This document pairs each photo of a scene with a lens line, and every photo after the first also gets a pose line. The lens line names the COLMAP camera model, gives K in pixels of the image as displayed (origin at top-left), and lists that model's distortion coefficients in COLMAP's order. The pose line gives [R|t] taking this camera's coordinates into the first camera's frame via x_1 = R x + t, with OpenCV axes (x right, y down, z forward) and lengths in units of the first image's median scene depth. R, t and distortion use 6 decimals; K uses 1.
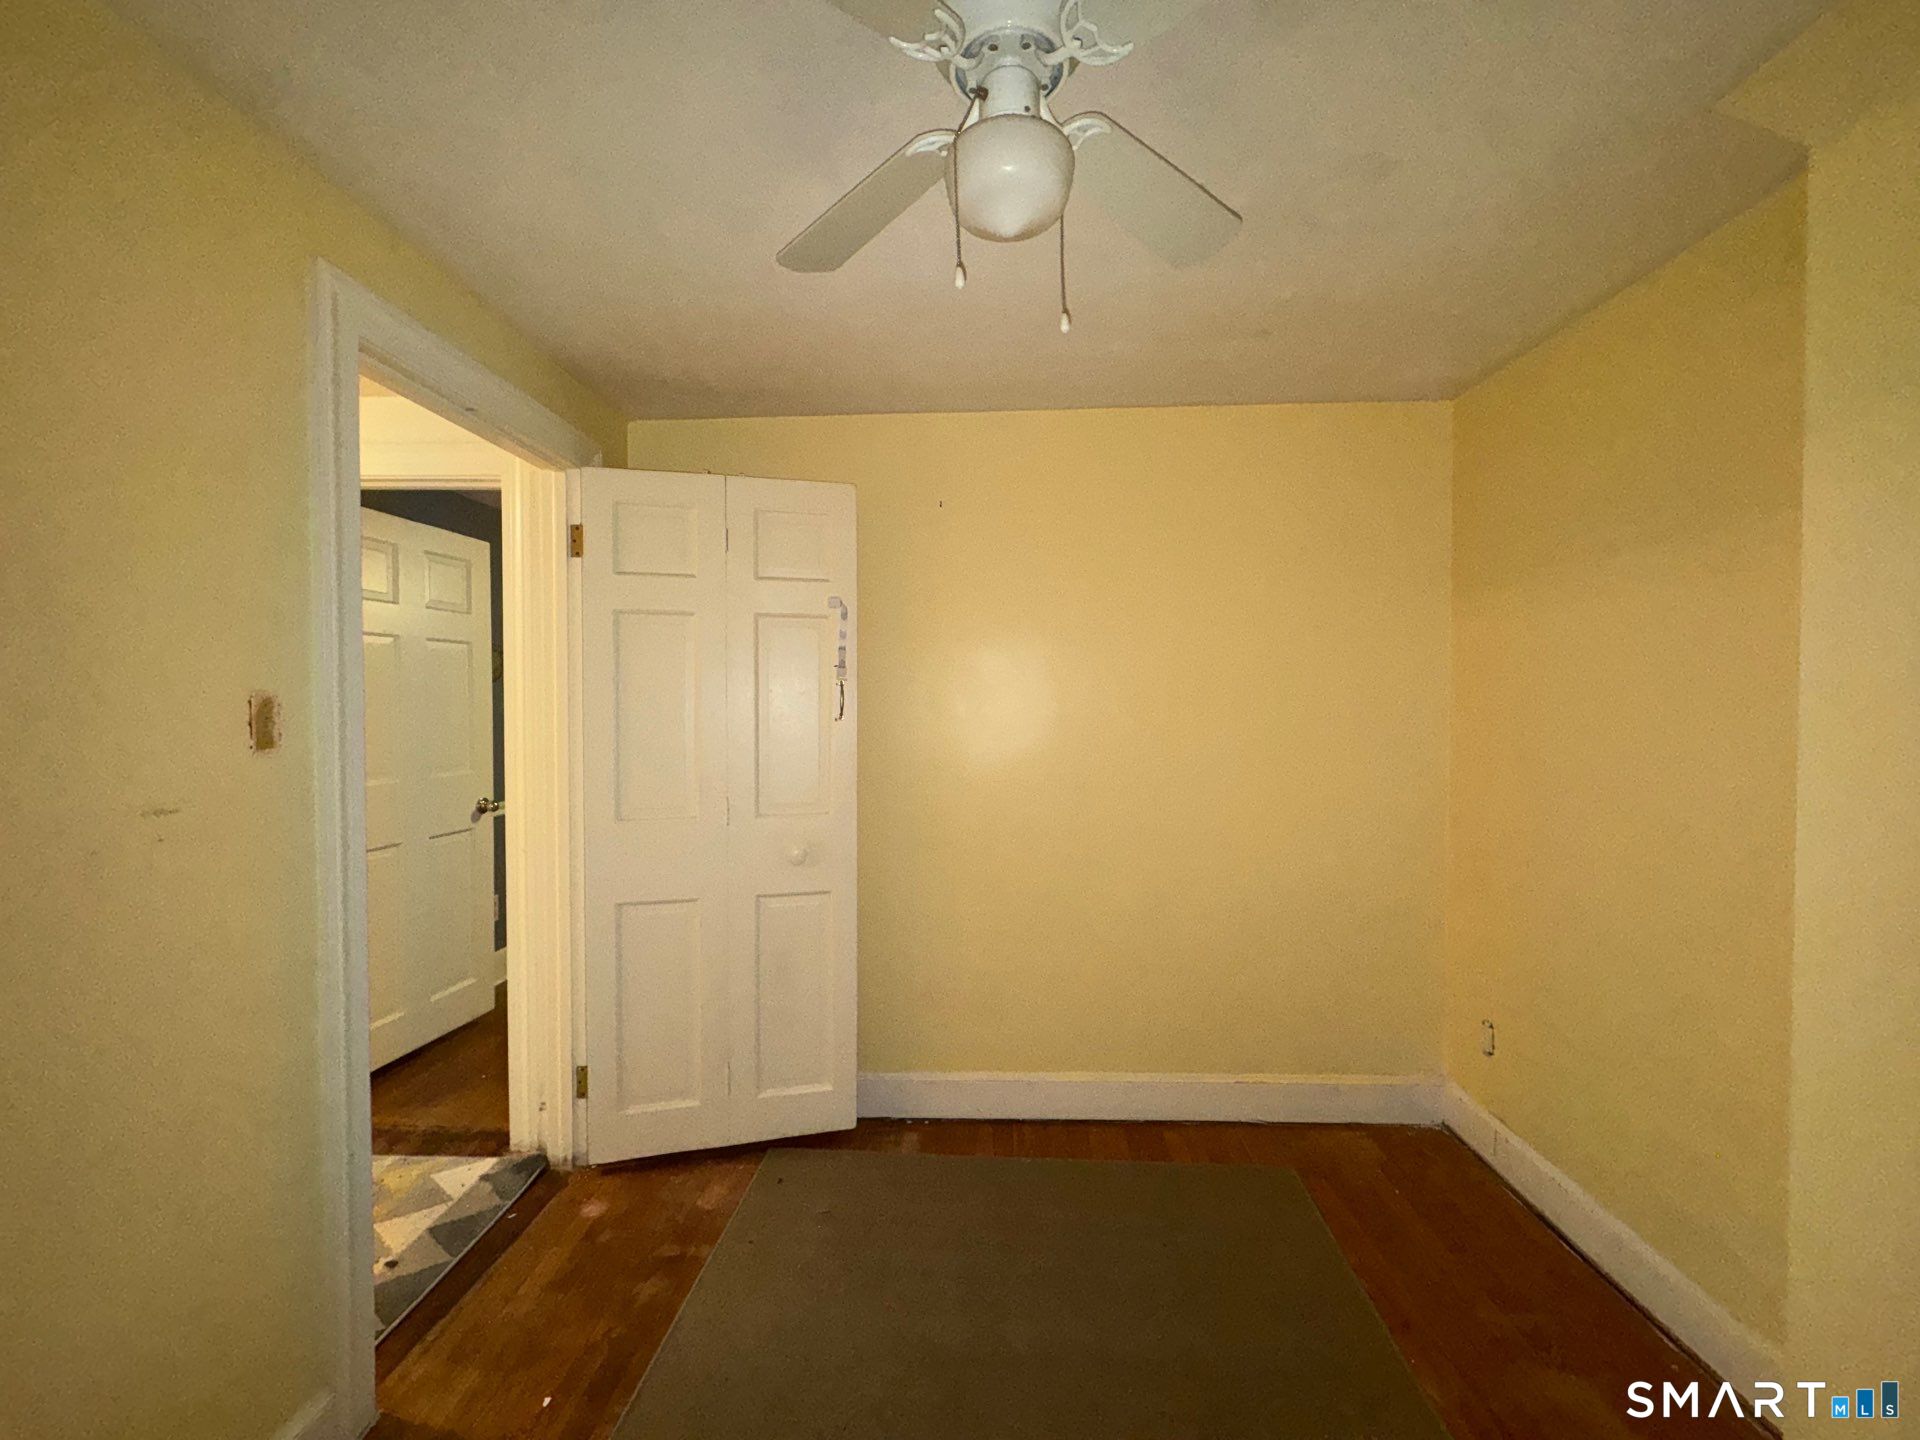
lens RADIAL K [[761.2, 0, 961.7], [0, 761.2, 716.3], [0, 0, 1]] dist [-0.000662, -0.000582]
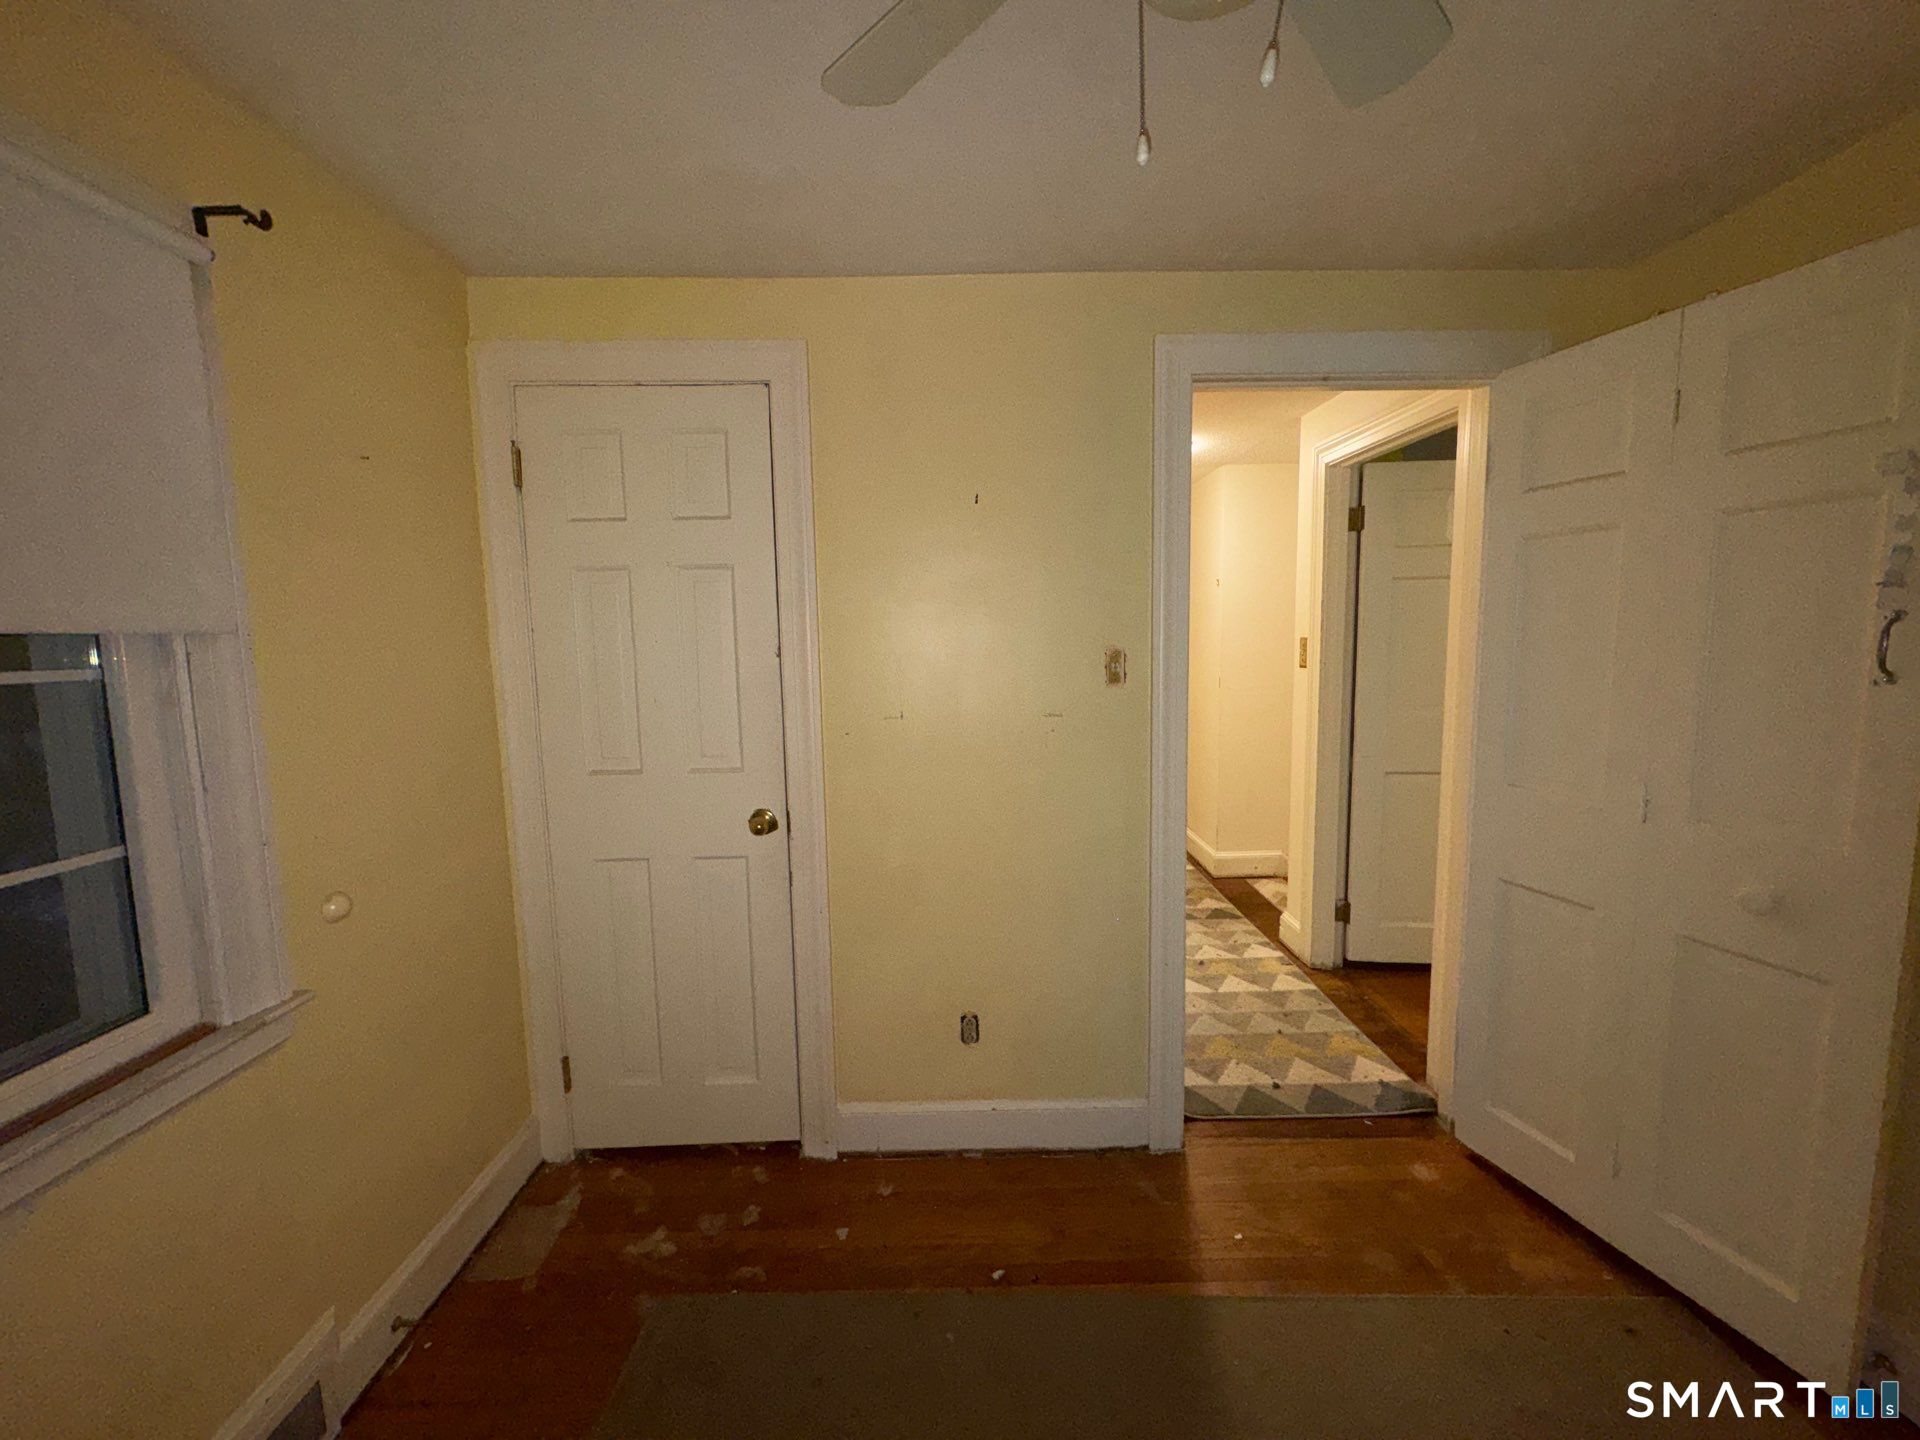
lens RADIAL K [[761.2, 0, 961.7], [0, 761.2, 716.3], [0, 0, 1]] dist [-0.000662, -0.000582]
pose [[0.050463, 0.106055, -0.993079, 0.400278], [-0.002203, 0.994355, 0.106080, -0.034597], [0.998724, -0.003165, 0.050412, 0.370087]]
